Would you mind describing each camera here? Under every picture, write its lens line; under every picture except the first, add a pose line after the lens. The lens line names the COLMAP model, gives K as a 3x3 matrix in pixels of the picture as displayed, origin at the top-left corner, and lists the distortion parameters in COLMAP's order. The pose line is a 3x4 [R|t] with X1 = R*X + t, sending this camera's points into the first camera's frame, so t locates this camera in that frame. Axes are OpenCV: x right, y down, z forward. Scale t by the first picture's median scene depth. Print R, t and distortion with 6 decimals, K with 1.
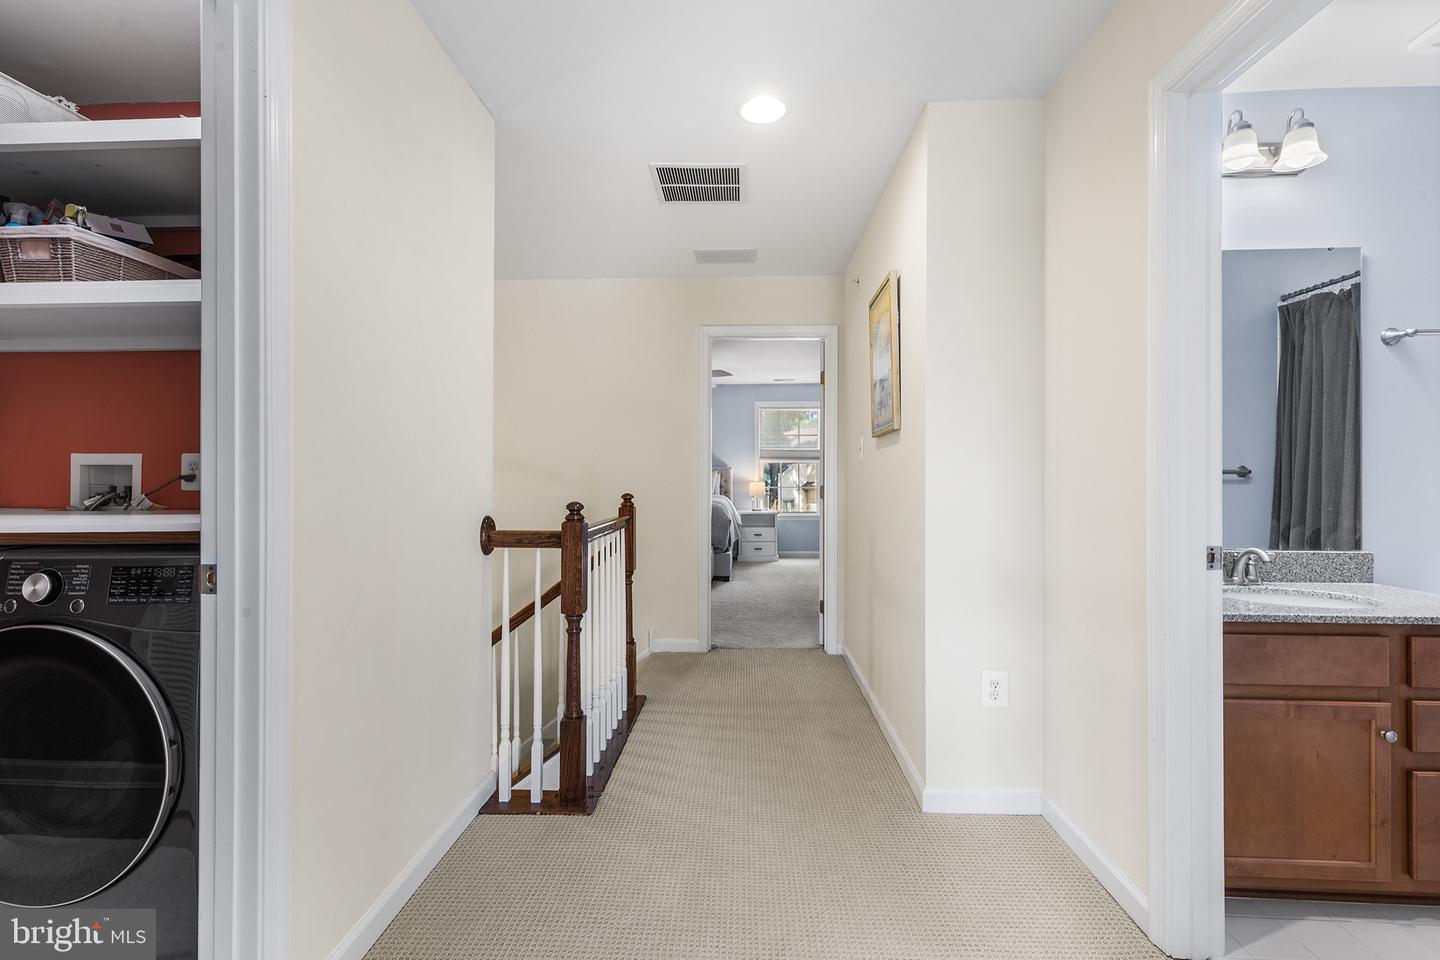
lens RADIAL K [[660.6, 0, 715.7], [0, 660.6, 470.1], [0, 0, 1]] dist [-0.000391, 0.000403]
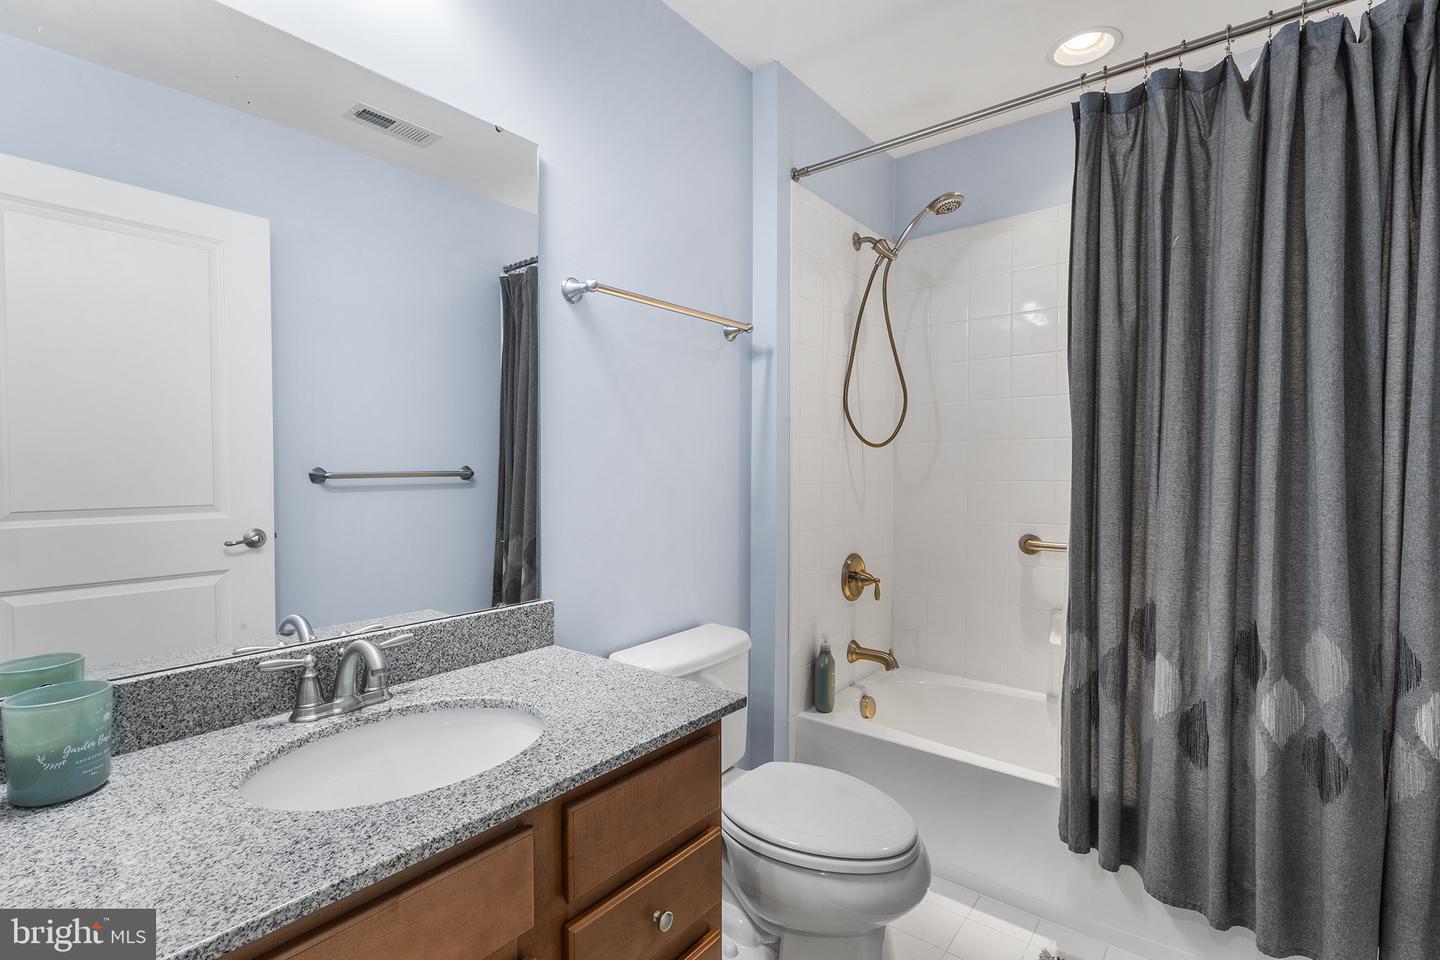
lens RADIAL K [[660.6, 0, 719.8], [0, 660.6, 474.5], [0, 0, 1]] dist [-0.000391, 0.000403]
pose [[0.580850, -0.013426, 0.813900, 0.494614], [-0.002373, 0.999832, 0.018187, -0.017614], [-0.814007, -0.012495, 0.580720, 0.424137]]
